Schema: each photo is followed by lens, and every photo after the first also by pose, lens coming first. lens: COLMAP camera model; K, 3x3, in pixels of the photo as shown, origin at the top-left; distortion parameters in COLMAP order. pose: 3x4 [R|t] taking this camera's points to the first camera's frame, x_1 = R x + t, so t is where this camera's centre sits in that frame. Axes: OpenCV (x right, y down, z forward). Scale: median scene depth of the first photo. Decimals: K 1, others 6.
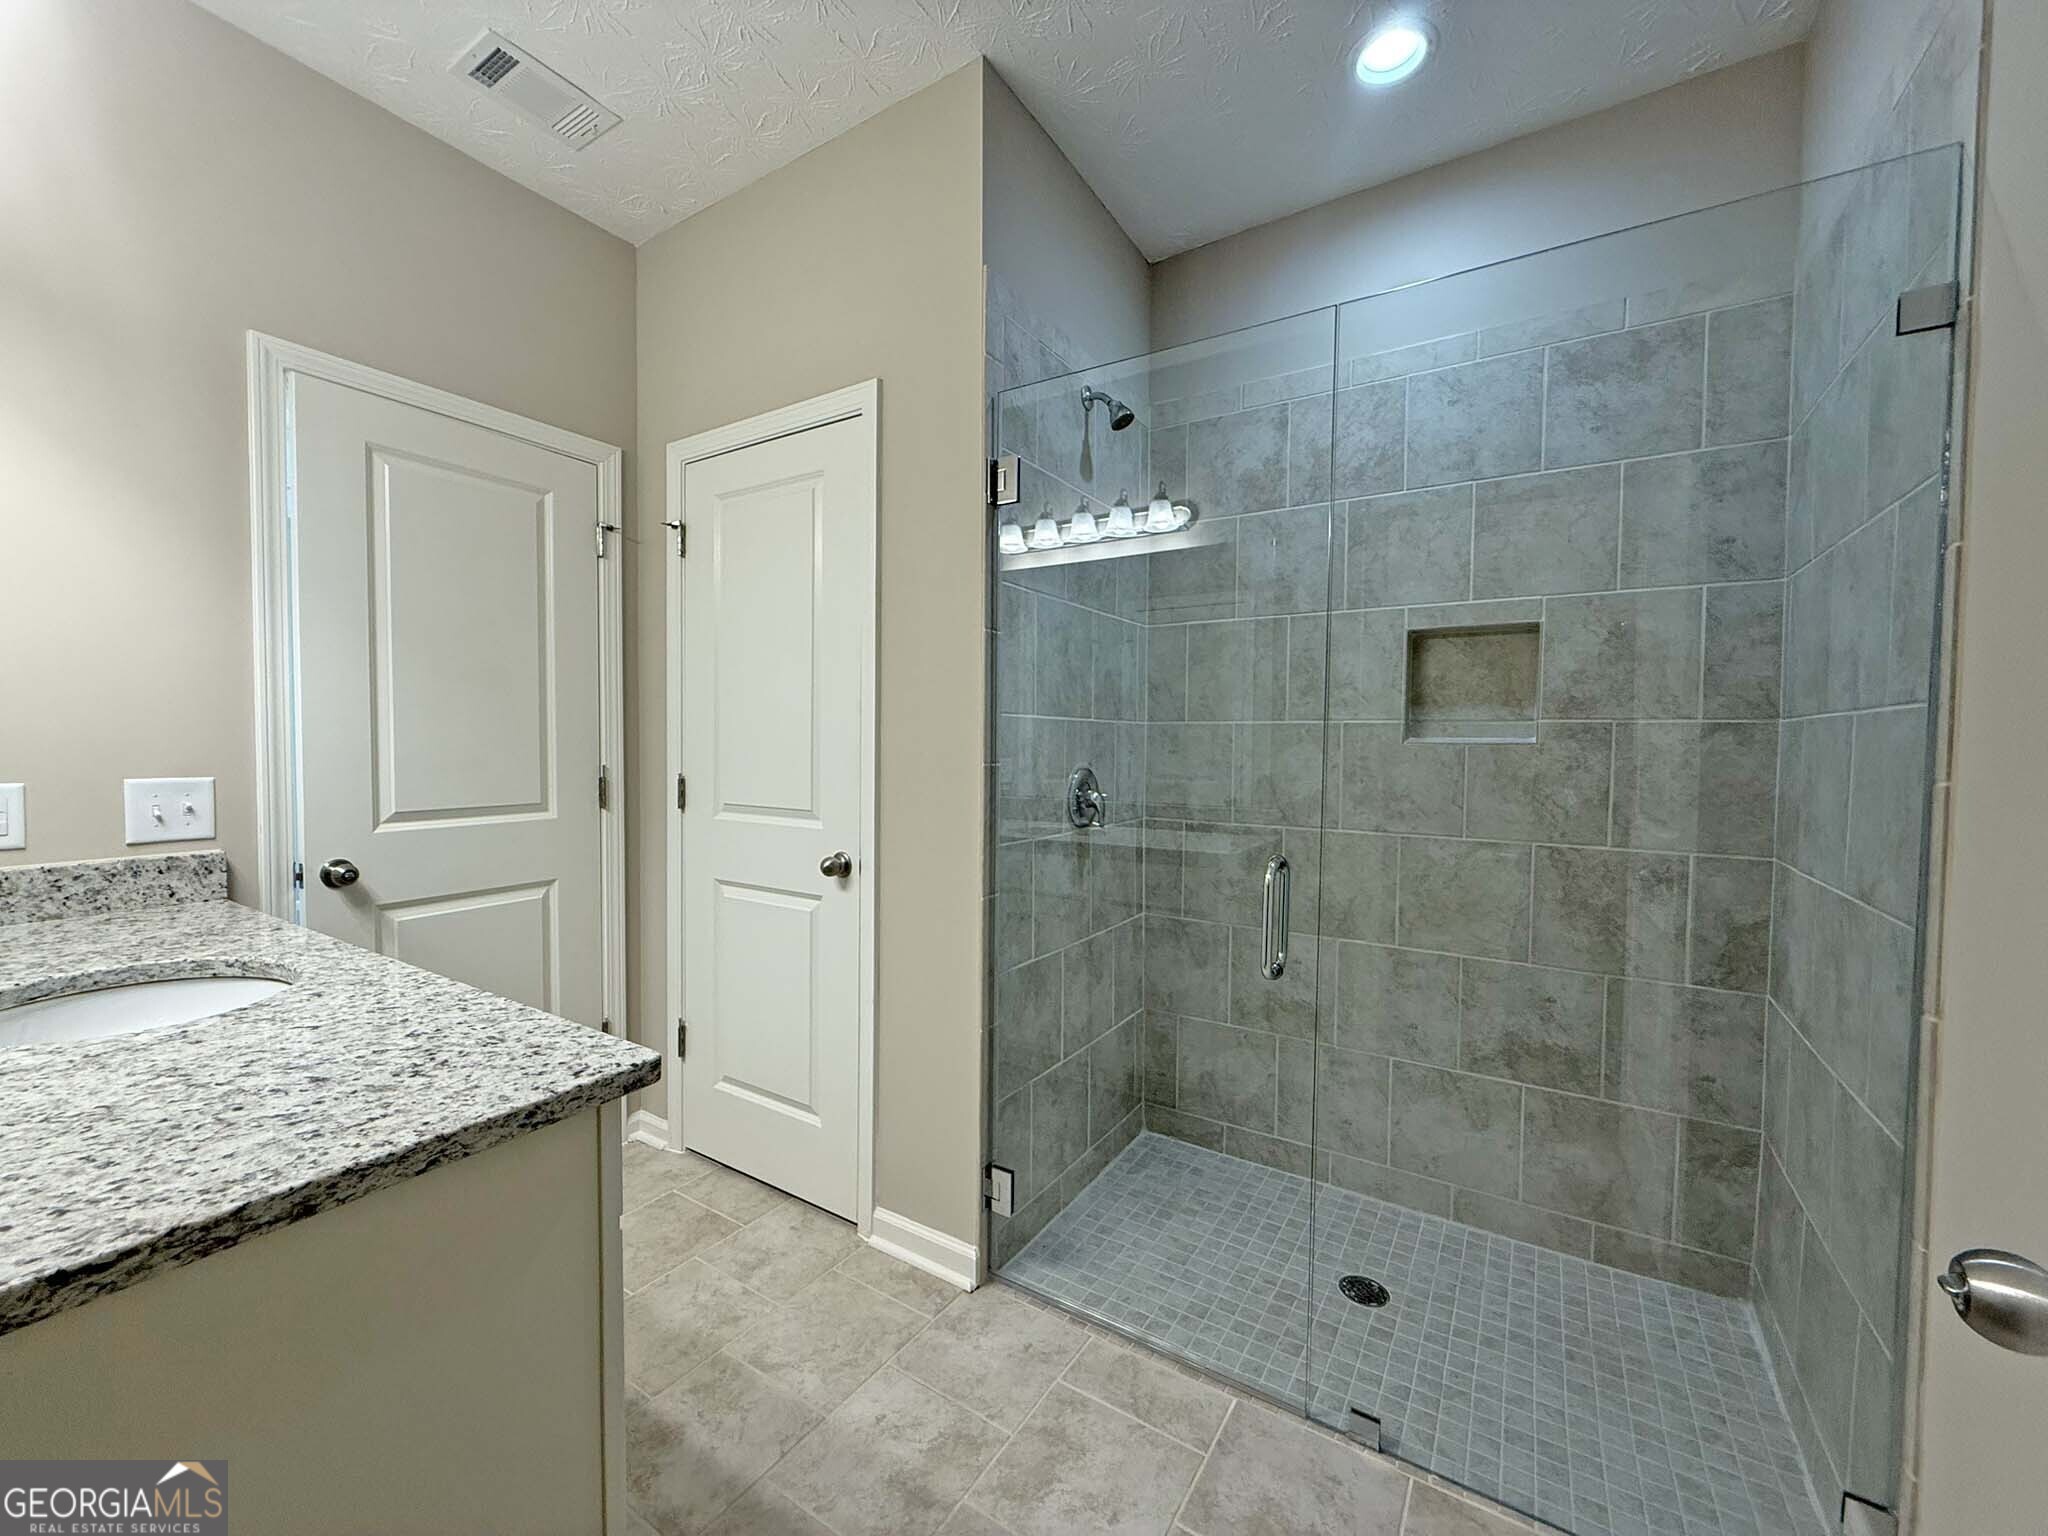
lens RADIAL K [[812.5, 0, 1024.0], [0, 812.5, 768.0], [0, 0, 1]] dist [-0.000633, 0.000113]
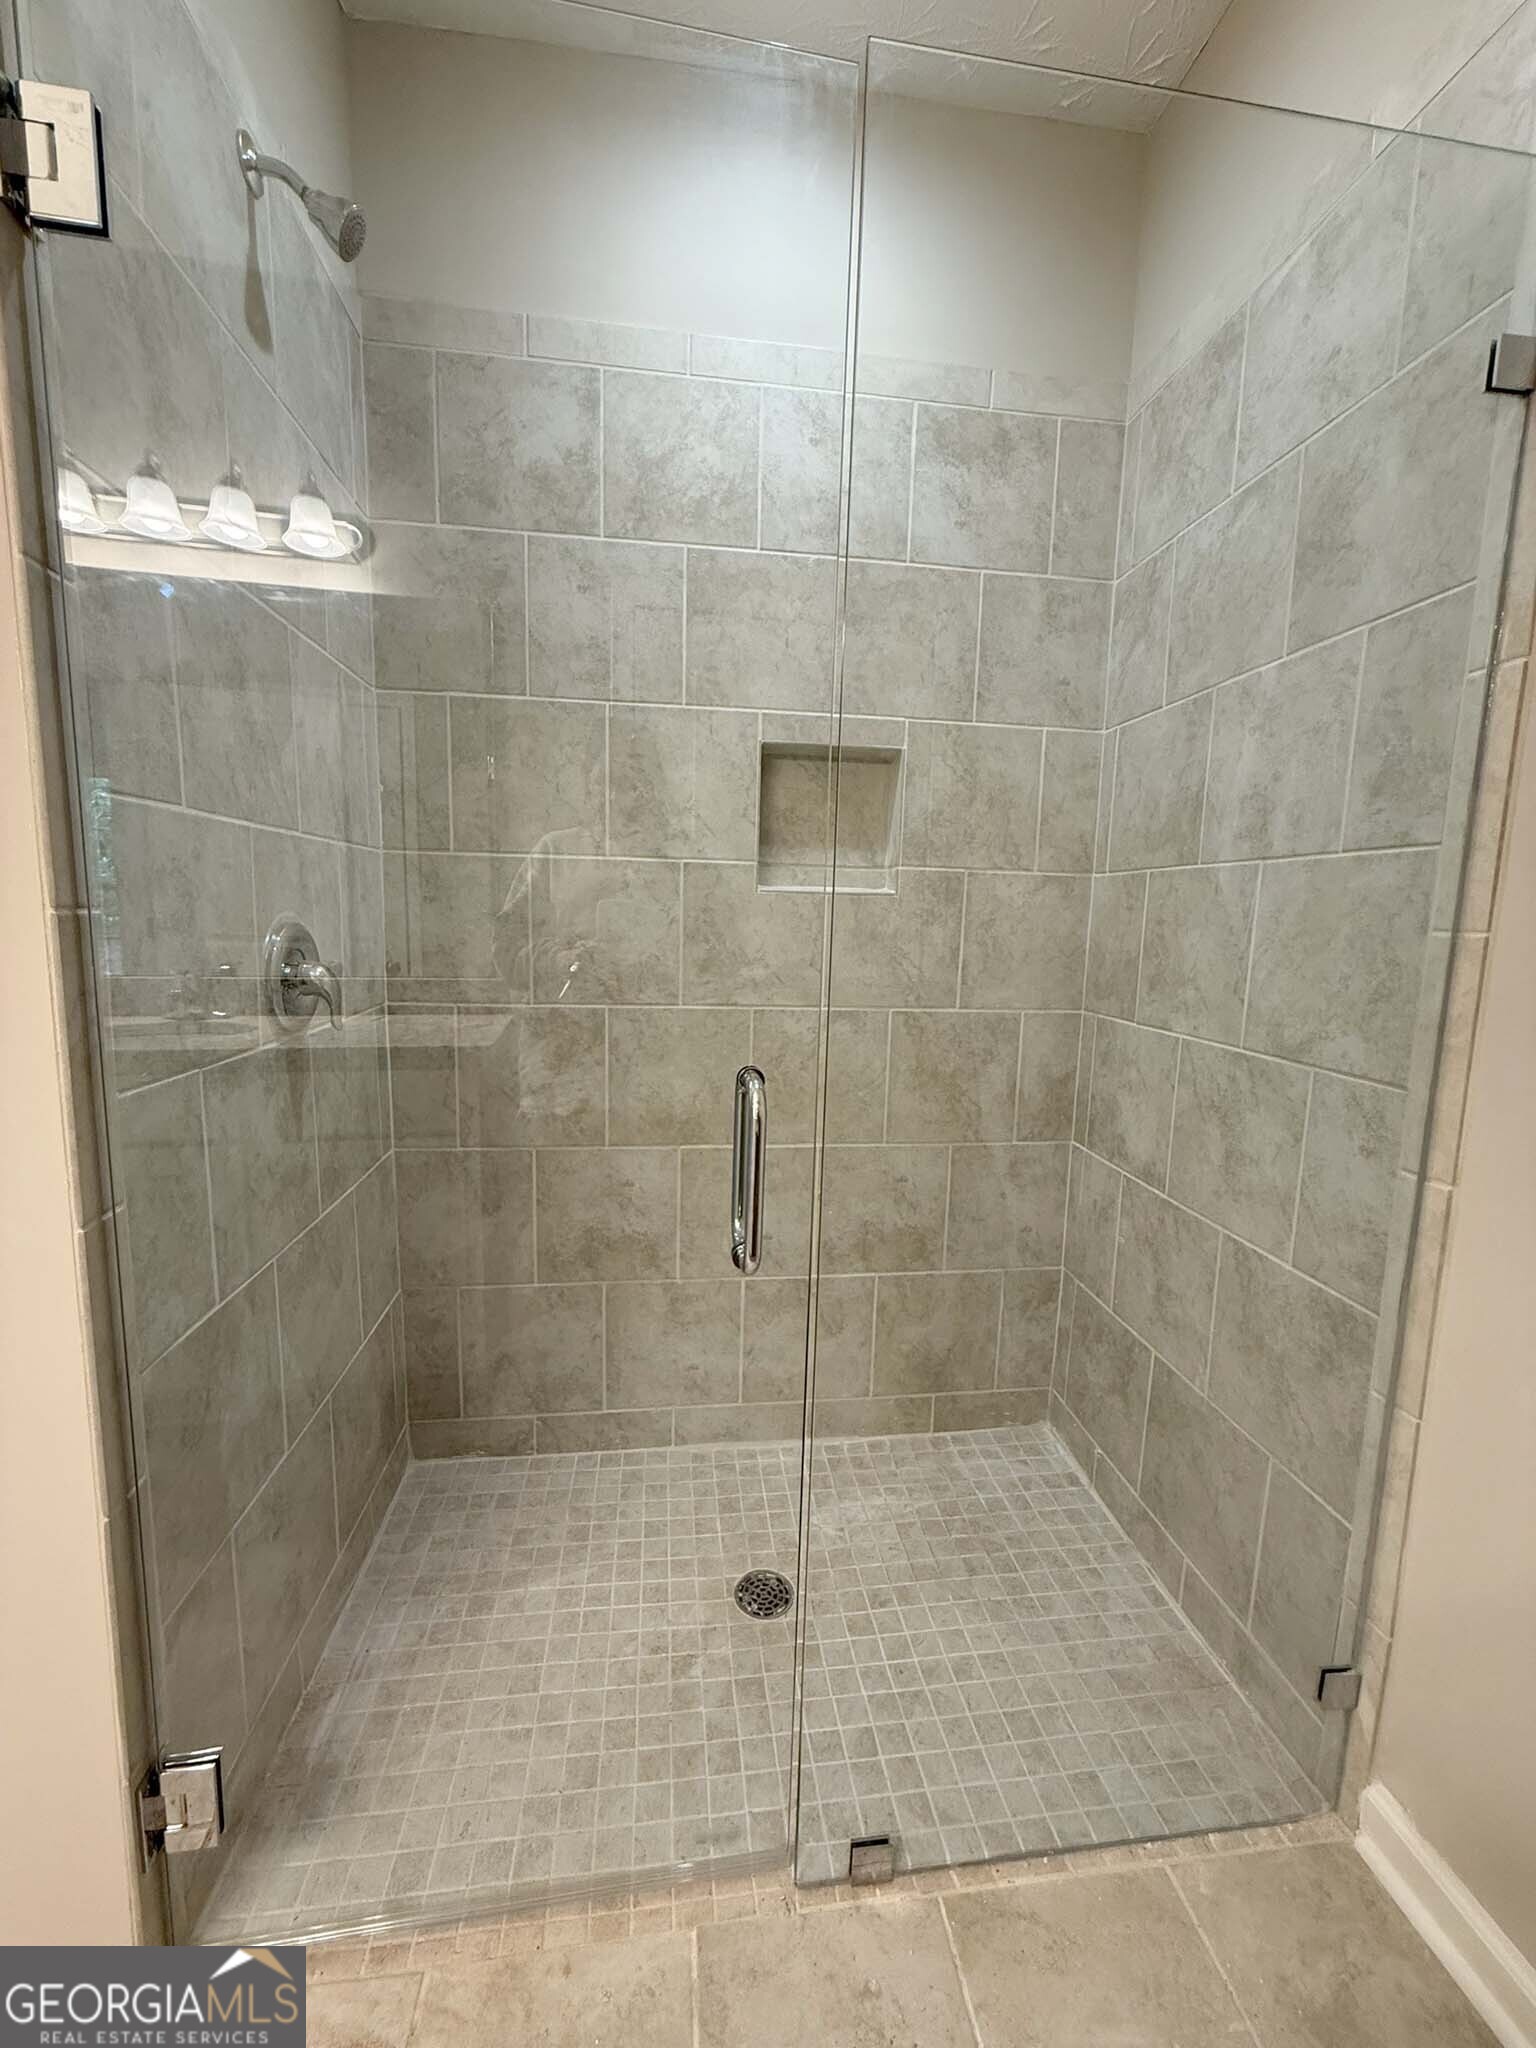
lens RADIAL K [[812.5, 0, 768.3], [0, 812.5, 1018.4], [0, 0, 1]] dist [-0.000633, 0.000113]
pose [[0.770661, -0.073542, 0.632987, -0.031426], [0.003544, 0.993798, 0.111148, 0.004668], [-0.637235, -0.083414, 0.766142, 0.420585]]
